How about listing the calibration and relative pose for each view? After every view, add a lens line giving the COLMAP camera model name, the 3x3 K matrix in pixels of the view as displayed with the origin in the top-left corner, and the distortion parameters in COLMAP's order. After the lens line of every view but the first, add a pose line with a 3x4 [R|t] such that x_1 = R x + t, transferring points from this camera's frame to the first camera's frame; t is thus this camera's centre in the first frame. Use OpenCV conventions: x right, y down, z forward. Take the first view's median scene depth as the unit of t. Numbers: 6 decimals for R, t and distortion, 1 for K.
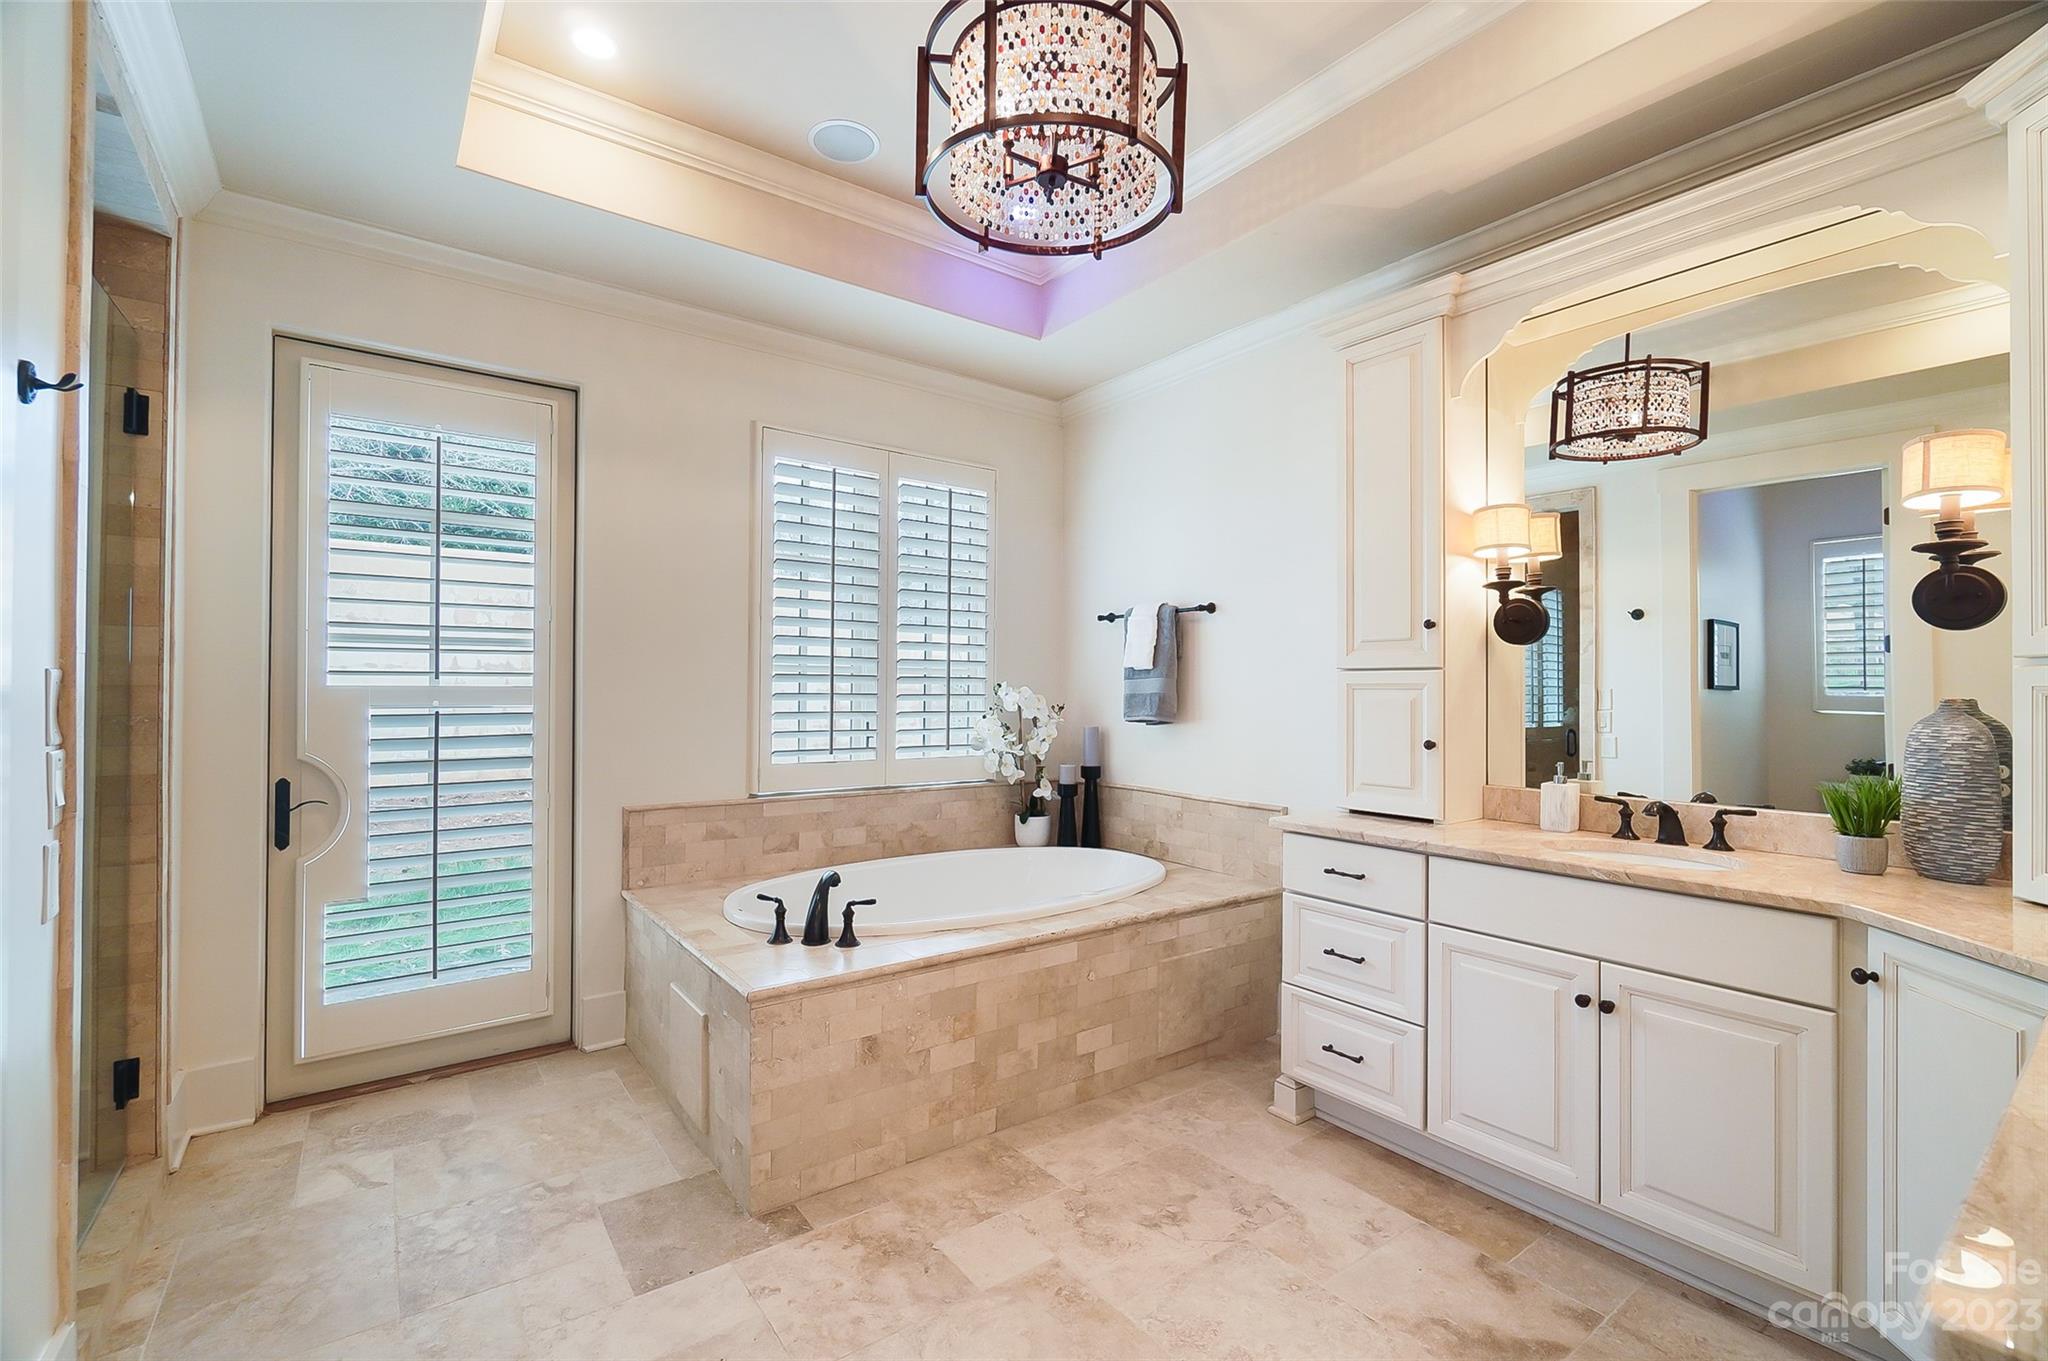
lens RADIAL K [[884.1, 0, 1016.6], [0, 884.1, 679.5], [0, 0, 1]] dist [-0.002858, -0.001484]
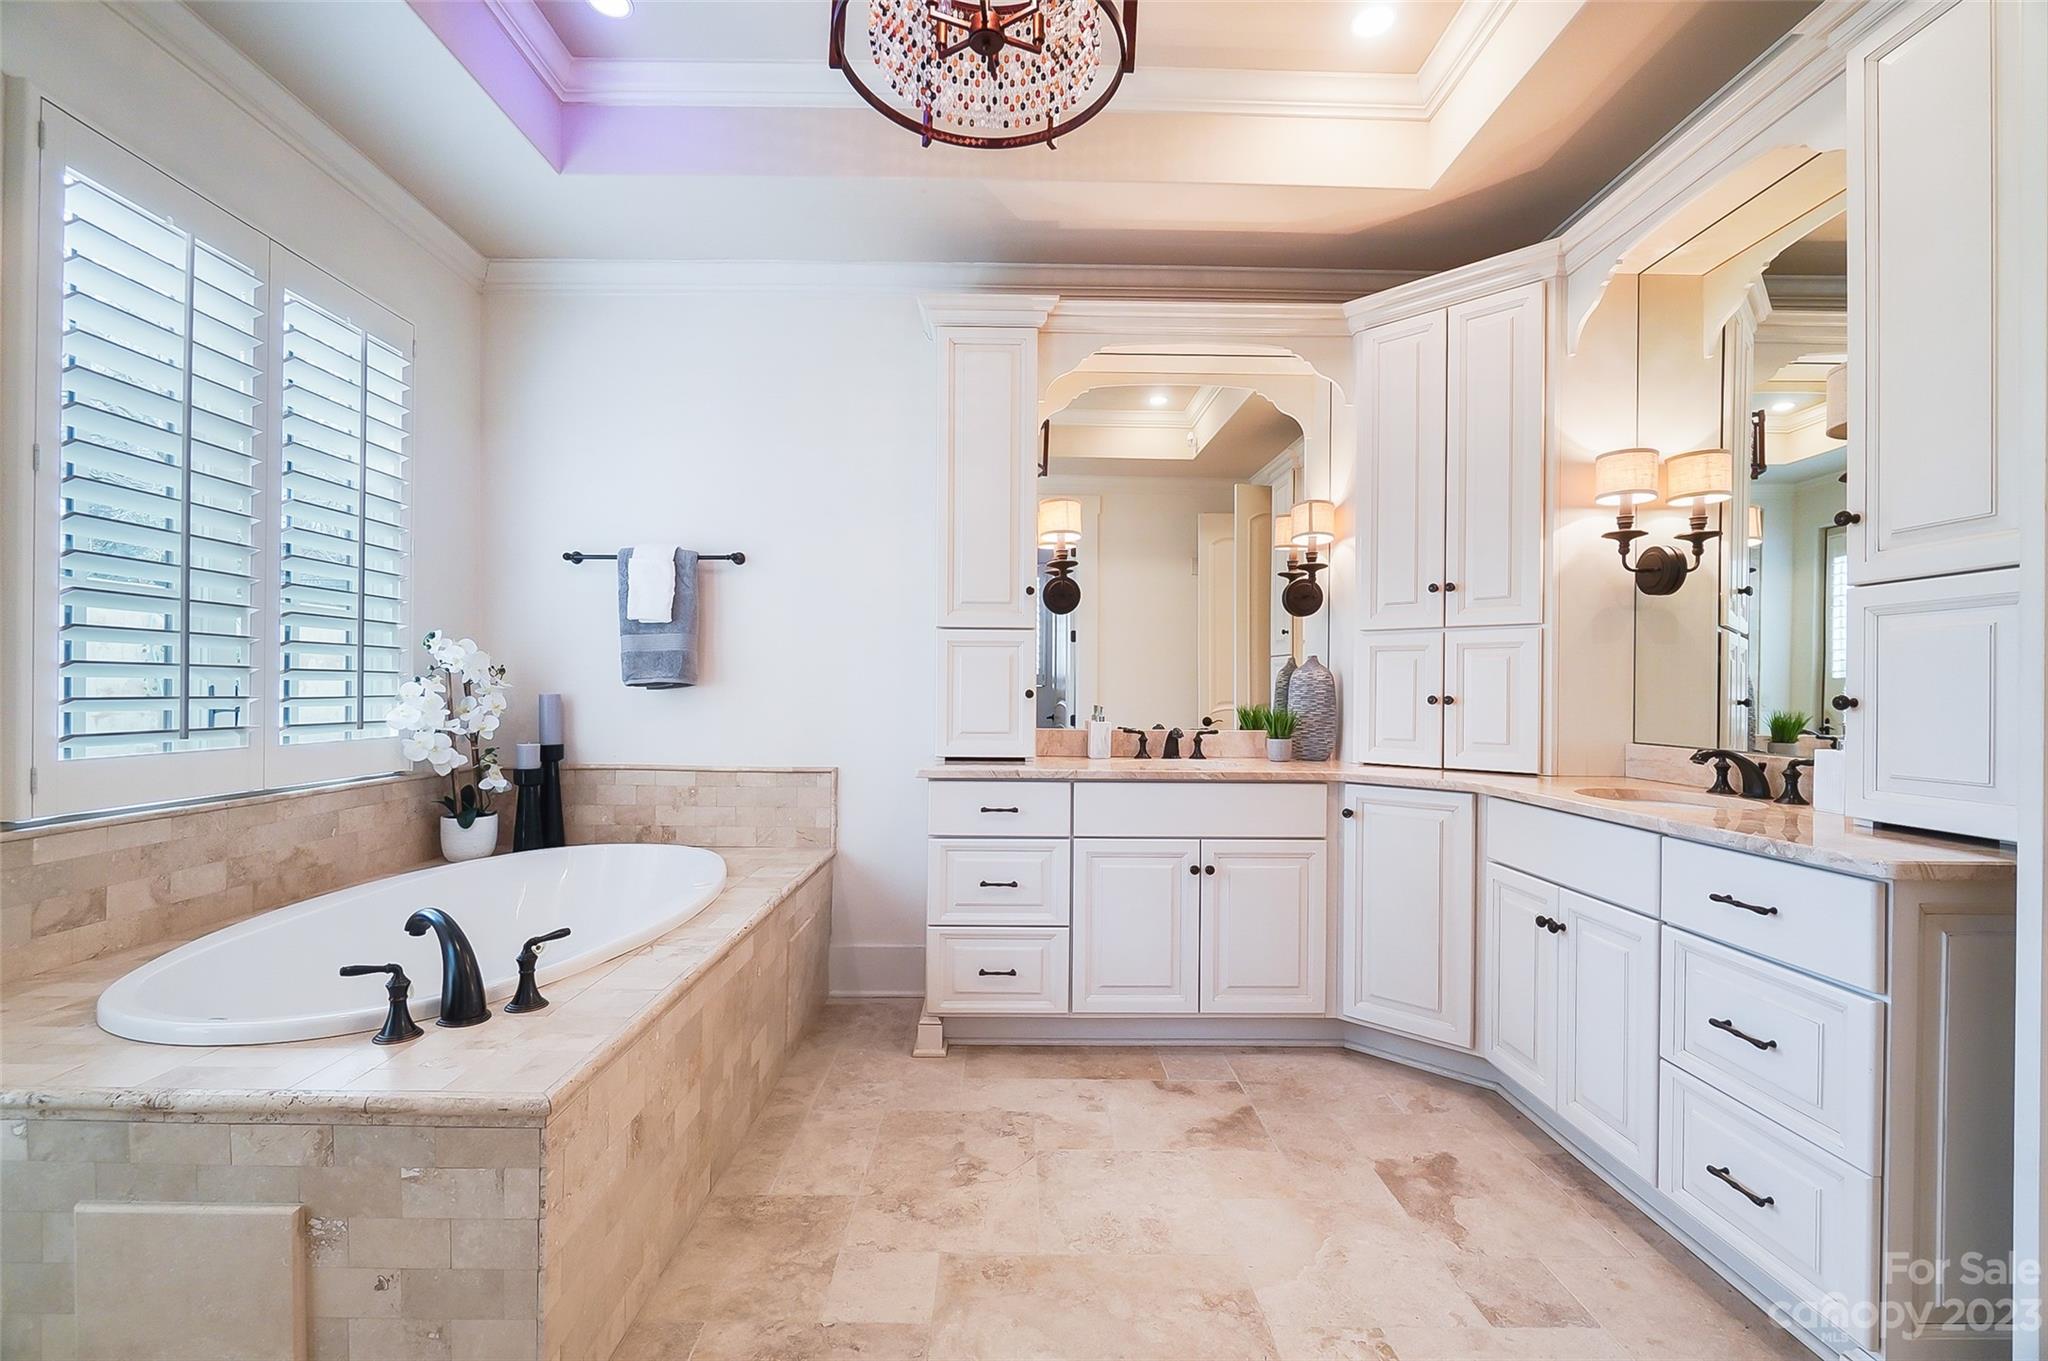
lens RADIAL K [[884.1, 0, 1022.9], [0, 884.1, 691.2], [0, 0, 1]] dist [-0.002858, -0.001484]
pose [[0.585210, -0.005033, 0.810866, -0.488252], [-0.012890, 0.999797, 0.015508, 0.052998], [-0.810779, -0.019528, 0.585026, 0.324112]]
